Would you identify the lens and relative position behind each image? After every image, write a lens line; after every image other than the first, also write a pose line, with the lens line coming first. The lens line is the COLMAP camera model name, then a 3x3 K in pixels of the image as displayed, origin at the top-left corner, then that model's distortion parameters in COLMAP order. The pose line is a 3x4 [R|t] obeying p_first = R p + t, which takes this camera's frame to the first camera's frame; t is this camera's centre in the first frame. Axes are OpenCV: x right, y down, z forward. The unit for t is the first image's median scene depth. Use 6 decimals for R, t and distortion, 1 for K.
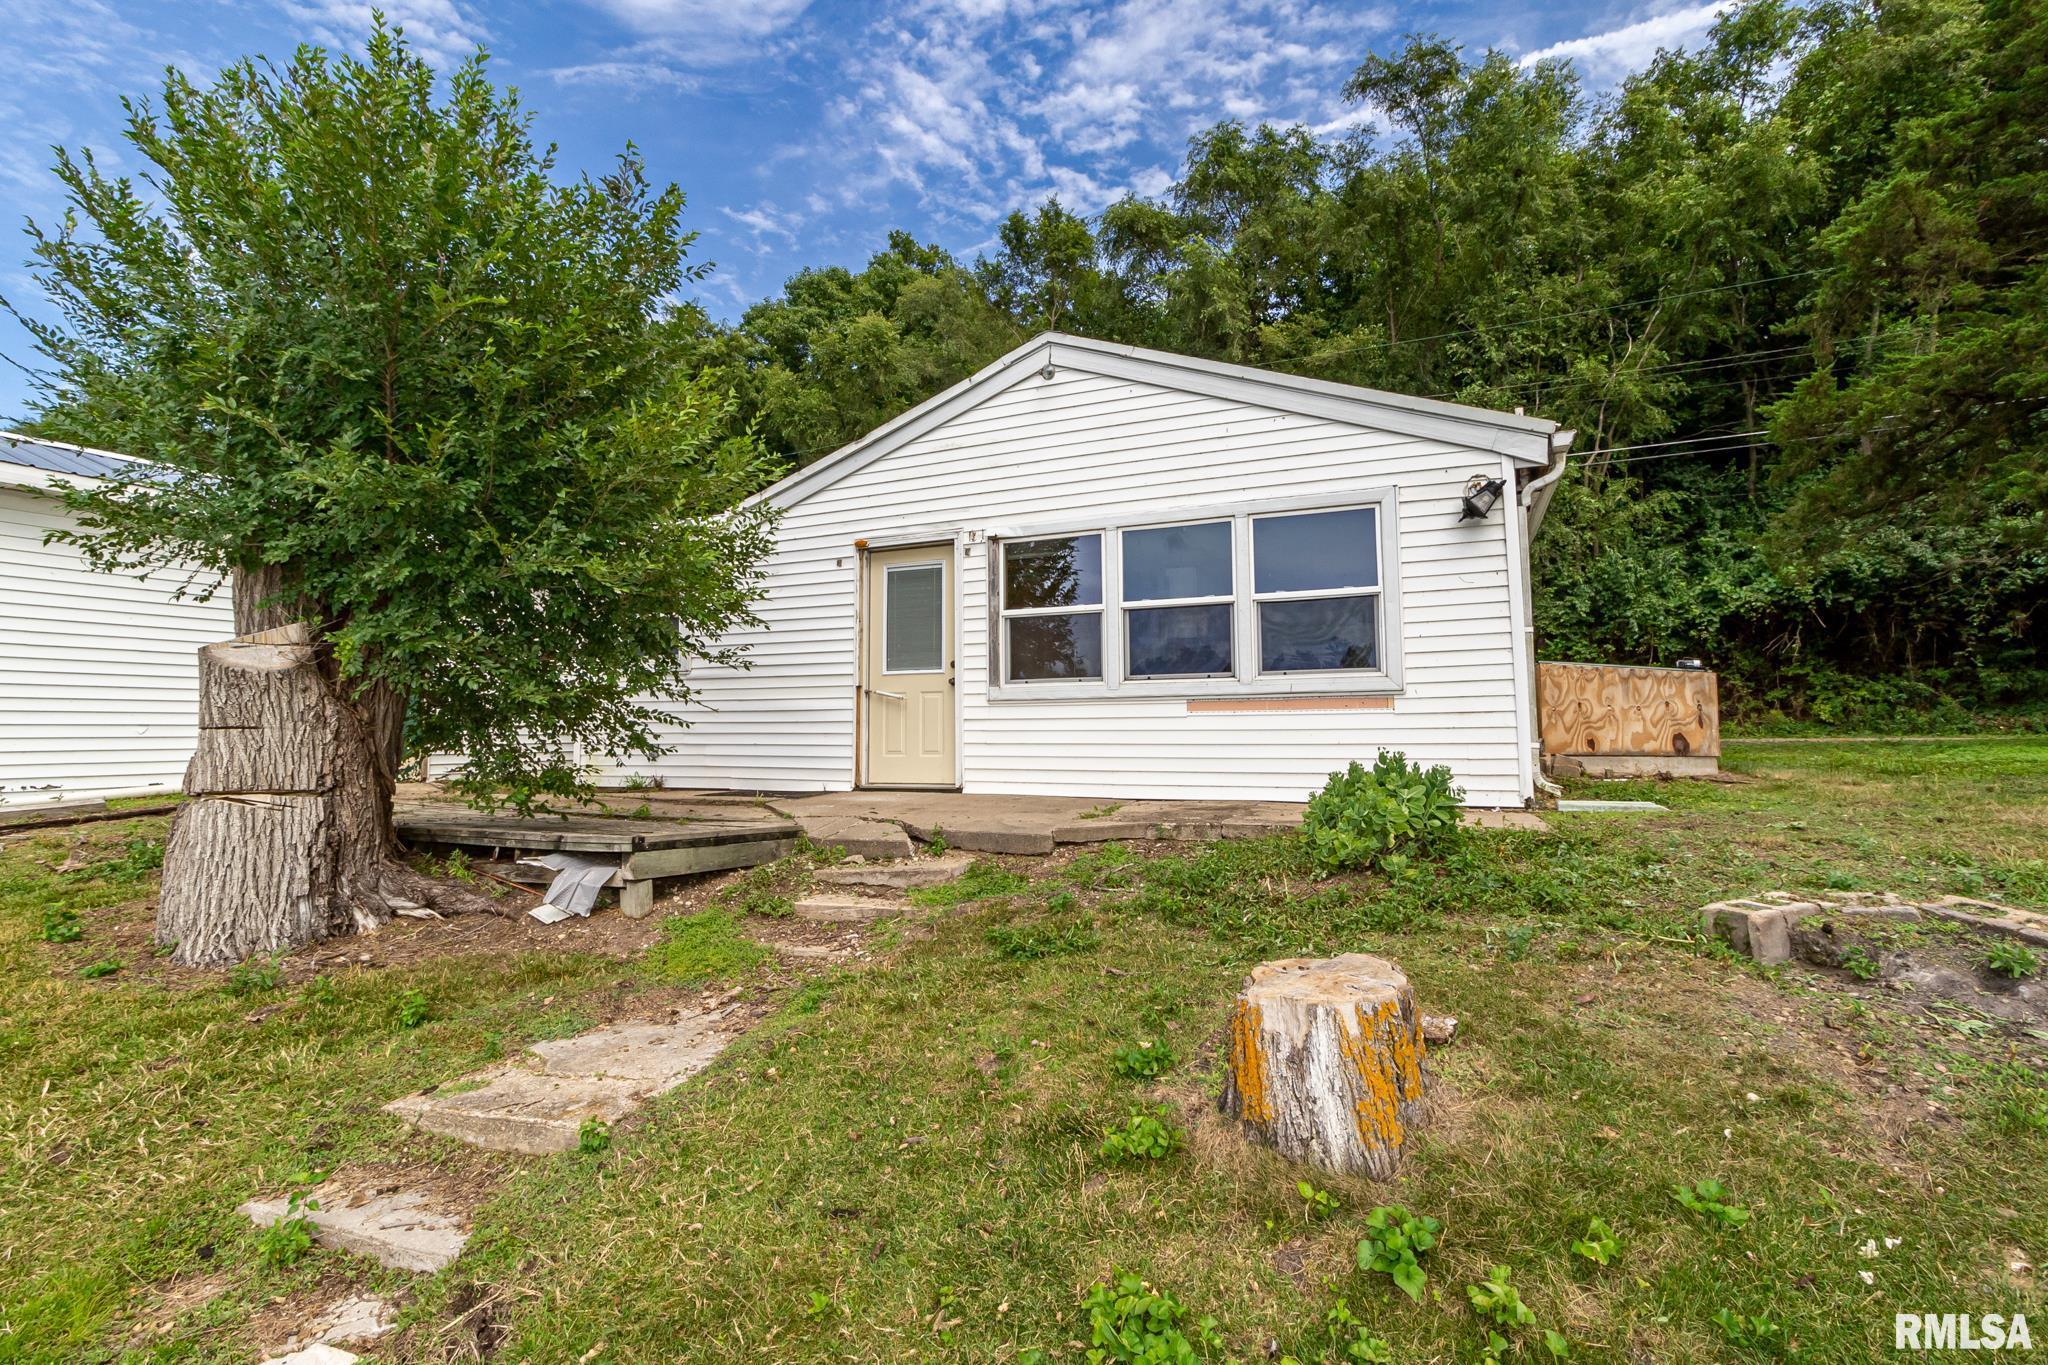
lens RADIAL K [[946.8, 0, 1025.7], [0, 946.8, 678.5], [0, 0, 1]] dist [0.006011, -0.000882]
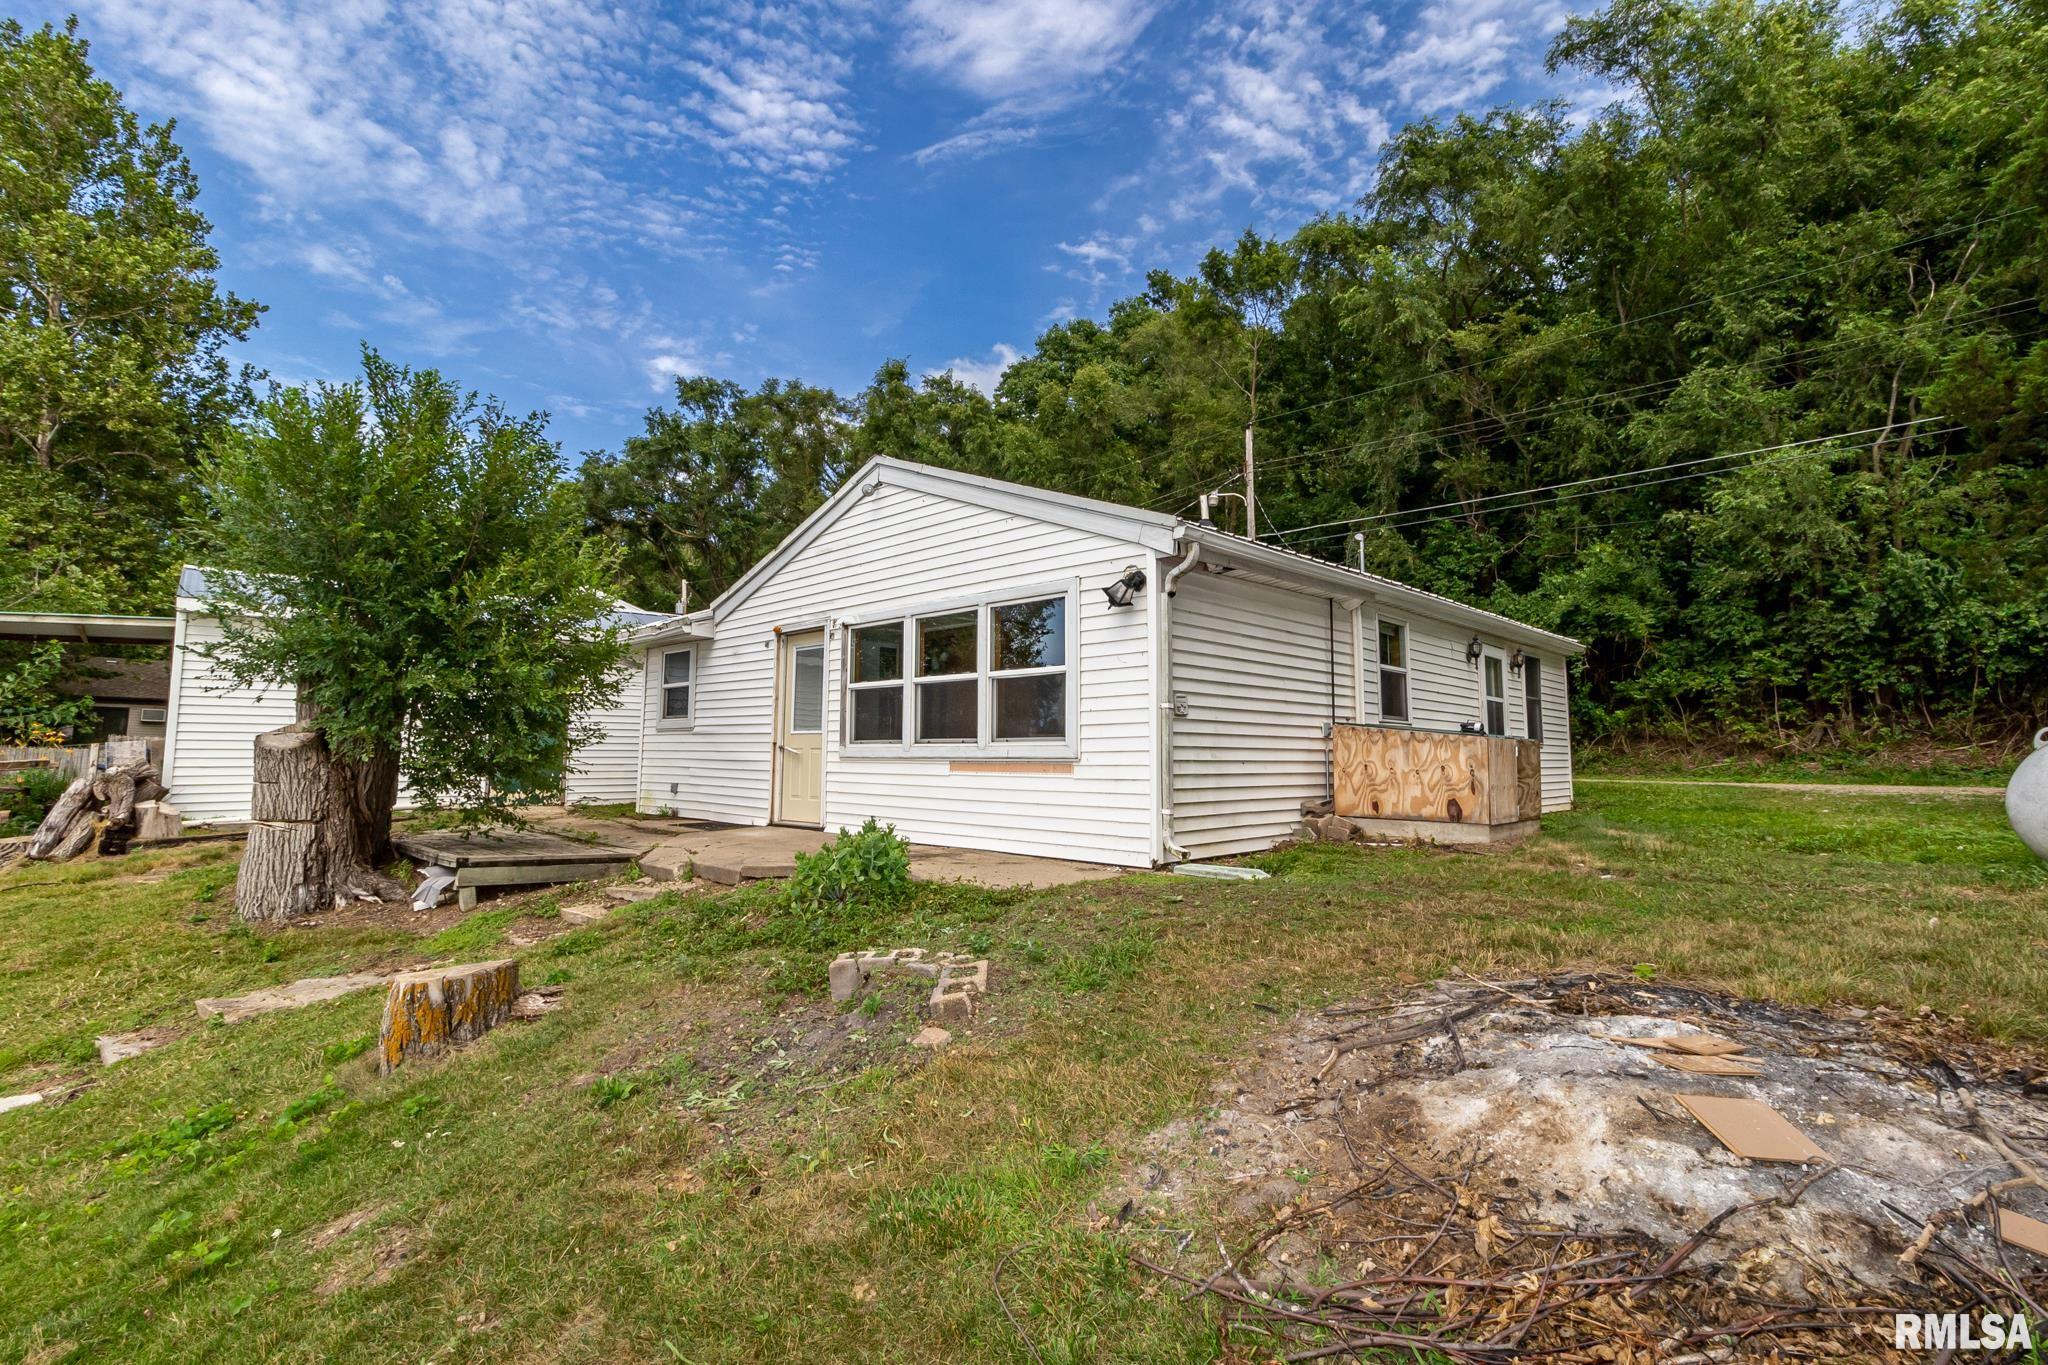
lens RADIAL K [[946.8, 0, 1016.4], [0, 946.8, 685.4], [0, 0, 1]] dist [0.006011, -0.000882]
pose [[0.933548, -0.016052, -0.358092, 0.620854], [0.011416, 0.999821, -0.015059, -0.049153], [0.358269, 0.009970, 0.933565, -0.068418]]
